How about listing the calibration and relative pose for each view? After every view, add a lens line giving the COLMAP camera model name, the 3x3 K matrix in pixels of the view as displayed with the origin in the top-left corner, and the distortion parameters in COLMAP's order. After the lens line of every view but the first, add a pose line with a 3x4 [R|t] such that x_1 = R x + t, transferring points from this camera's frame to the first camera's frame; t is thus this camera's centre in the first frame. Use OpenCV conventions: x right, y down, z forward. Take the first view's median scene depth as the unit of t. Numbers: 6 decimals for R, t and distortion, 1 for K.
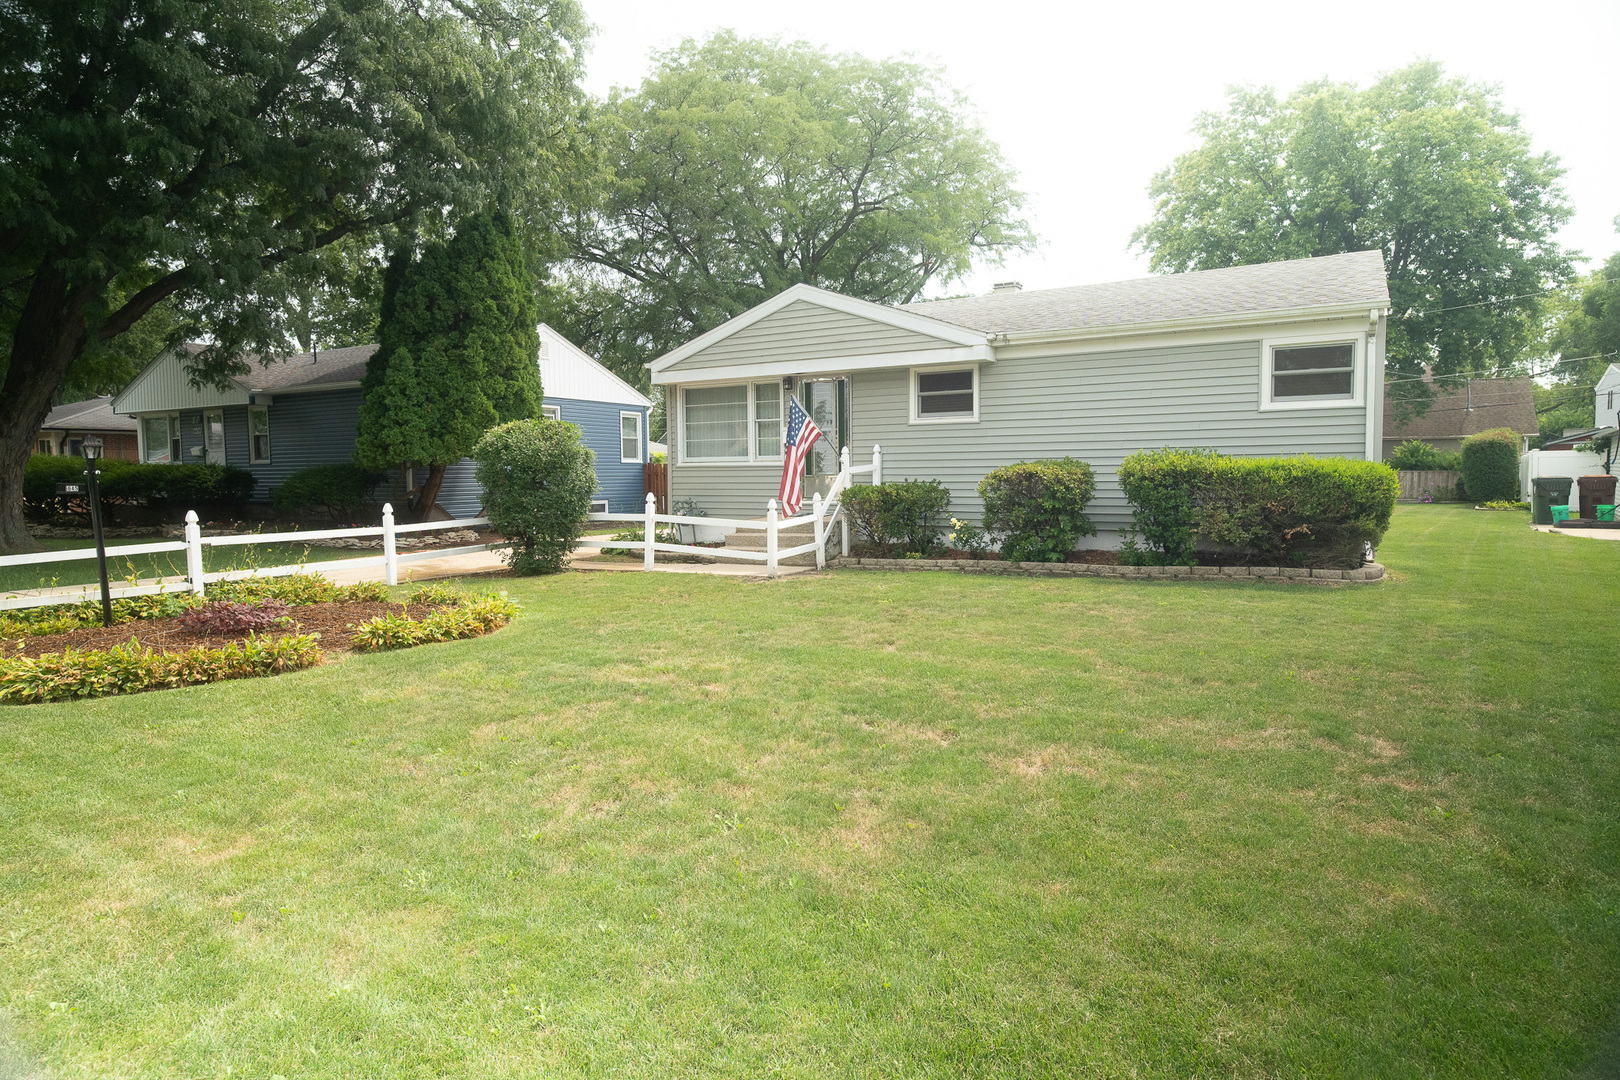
lens RADIAL K [[920.1, 0, 812.9], [0, 920.1, 531.1], [0, 0, 1]] dist [0.003880, -0.002511]
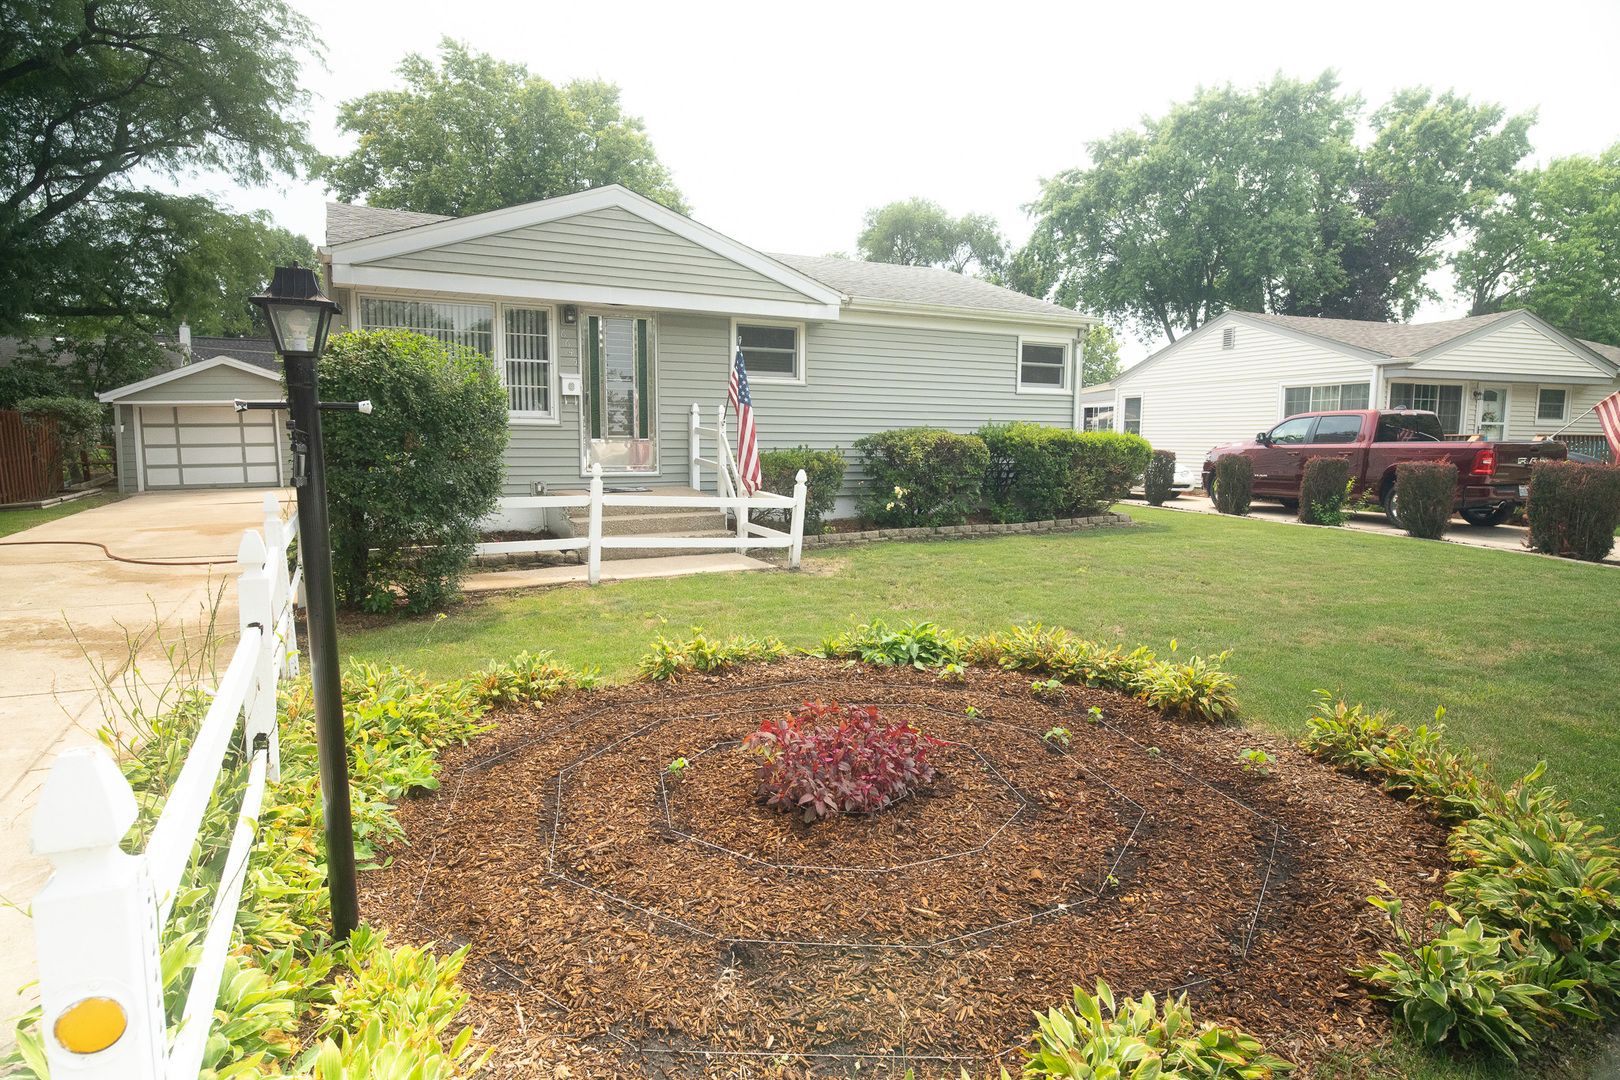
lens RADIAL K [[920.1, 0, 815.3], [0, 920.1, 539.9], [0, 0, 1]] dist [0.003880, -0.002511]
pose [[0.538257, -0.077256, 0.839232, -0.609998], [0.039513, 0.997008, 0.066438, -0.022276], [-0.841854, -0.002600, 0.539699, 0.473754]]
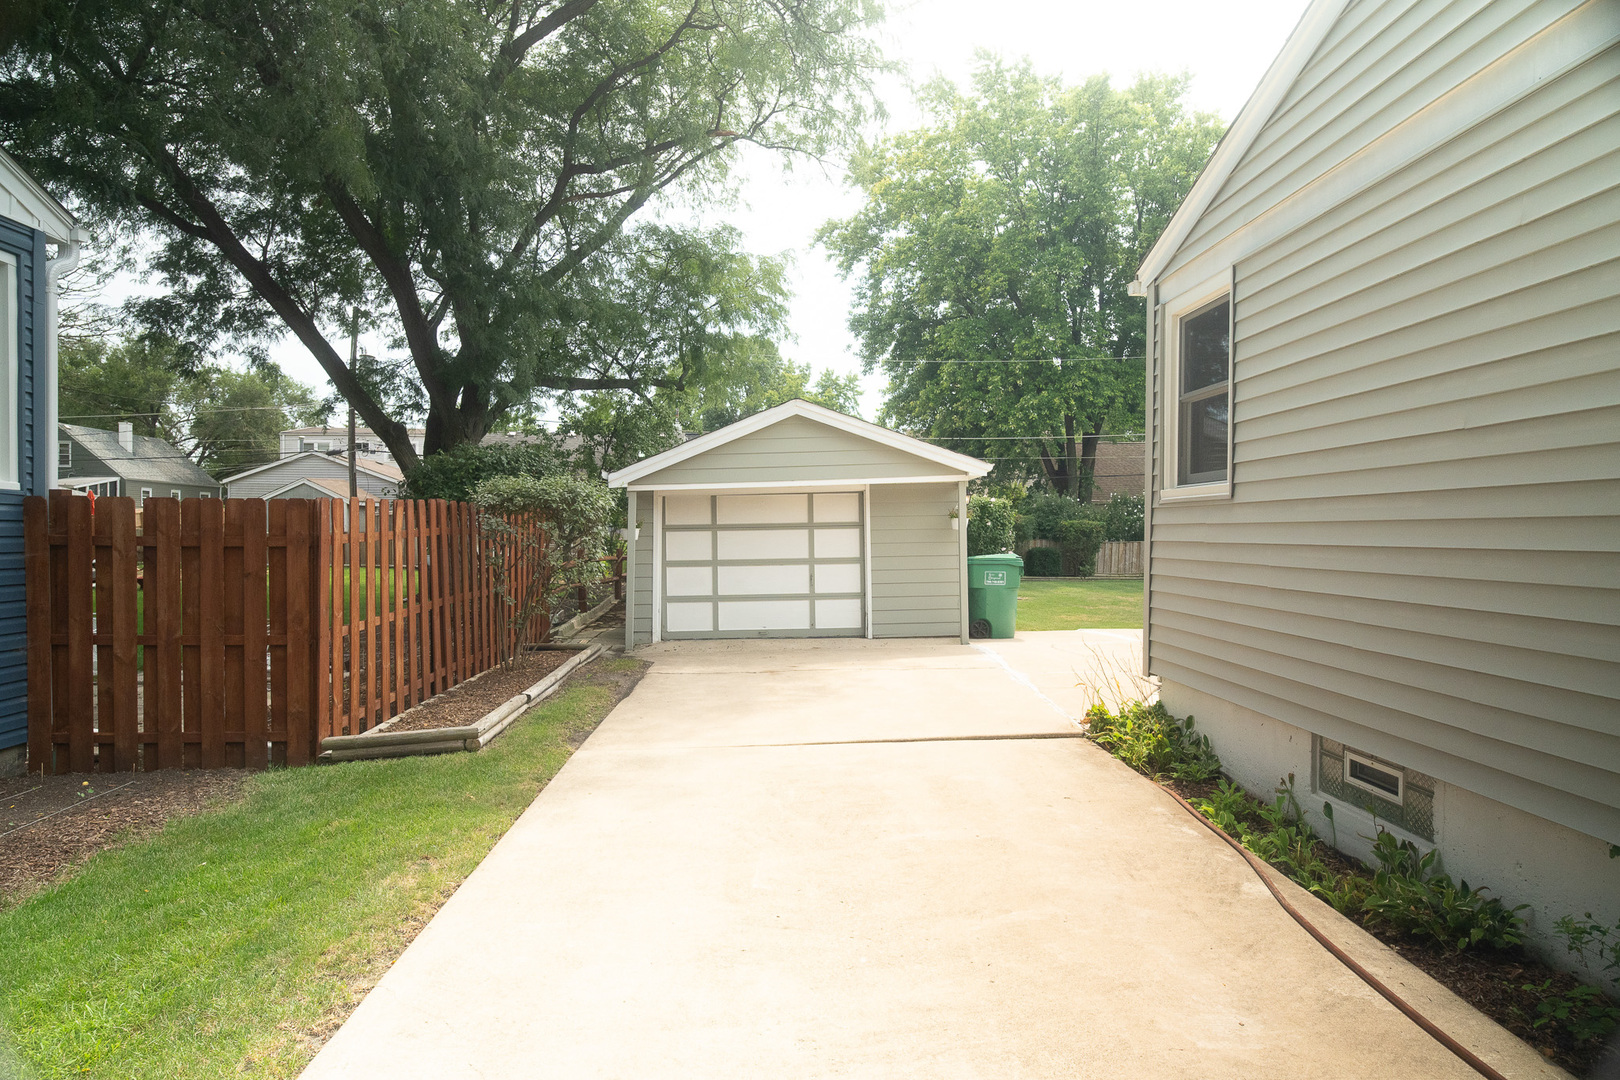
lens RADIAL K [[920.1, 0, 805.1], [0, 920.1, 535.9], [0, 0, 1]] dist [0.003880, -0.002511]
pose [[0.843564, 0.010945, 0.536916, -0.283637], [0.021187, 0.998336, -0.053638, -0.093997], [-0.536610, 0.056623, 0.841929, 1.395799]]
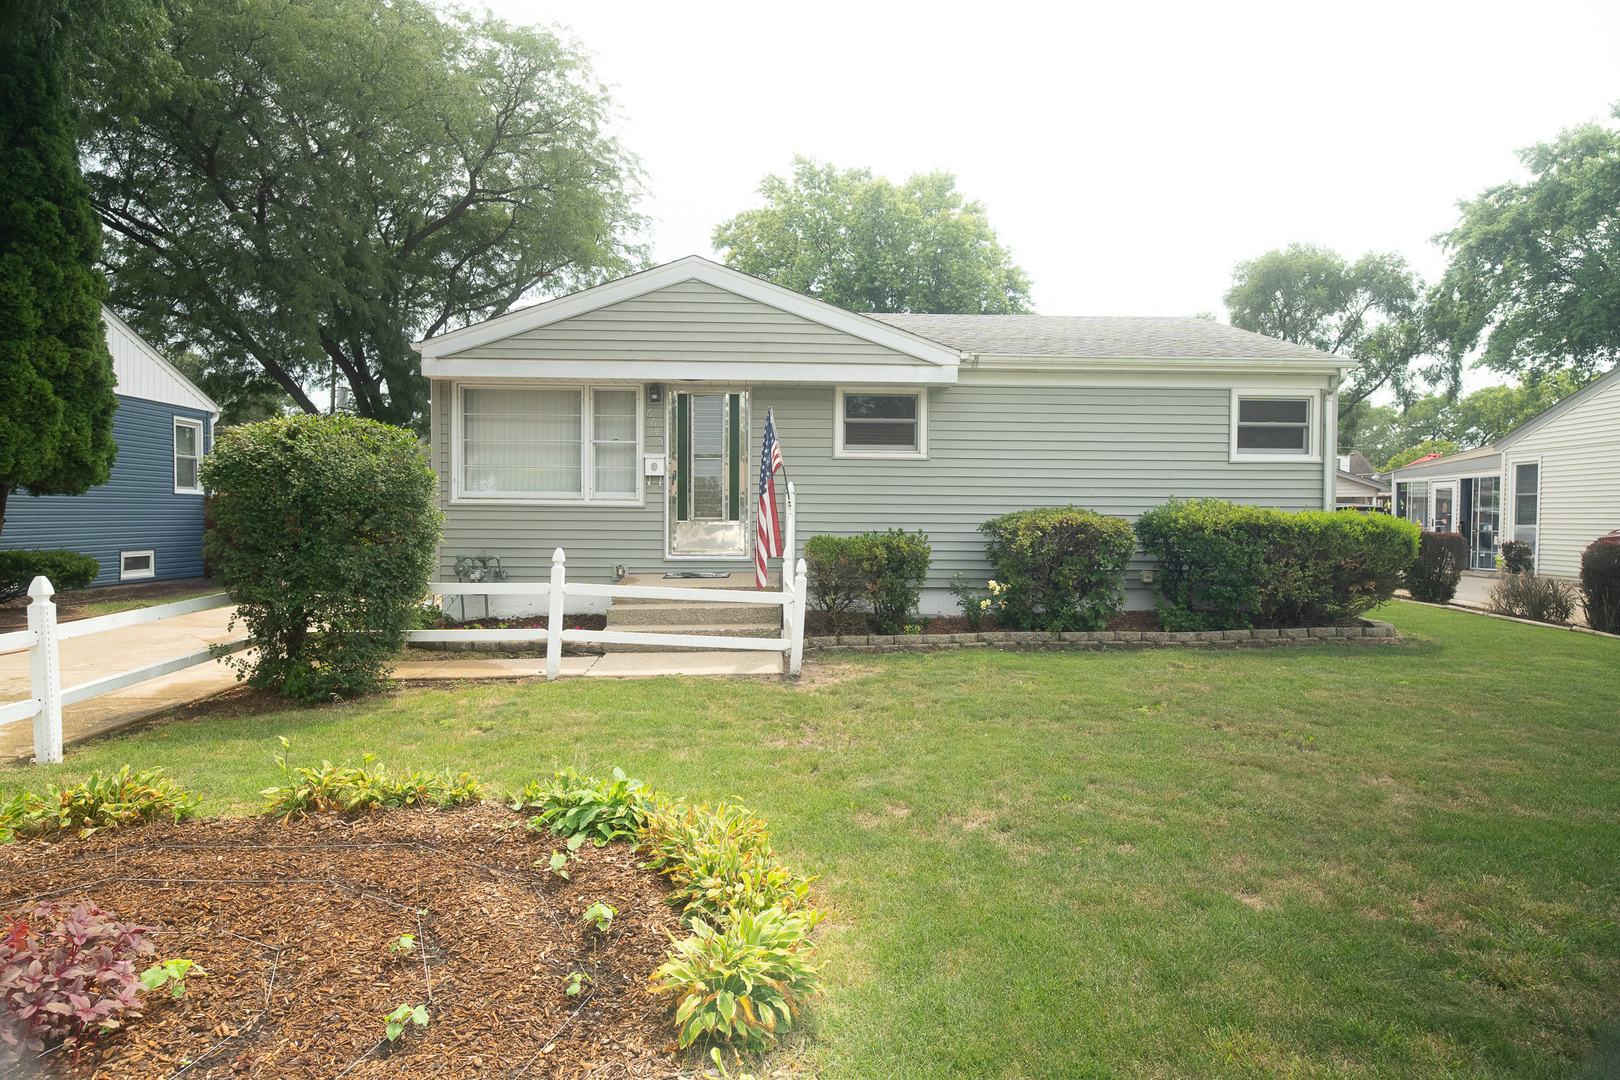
lens RADIAL K [[920.1, 0, 810.5], [0, 920.1, 537.1], [0, 0, 1]] dist [0.003880, -0.002511]
pose [[0.840794, 0.003113, 0.541346, -0.343416], [0.018292, 0.999249, -0.034157, -0.022982], [-0.541046, 0.038622, 0.840106, 0.366745]]
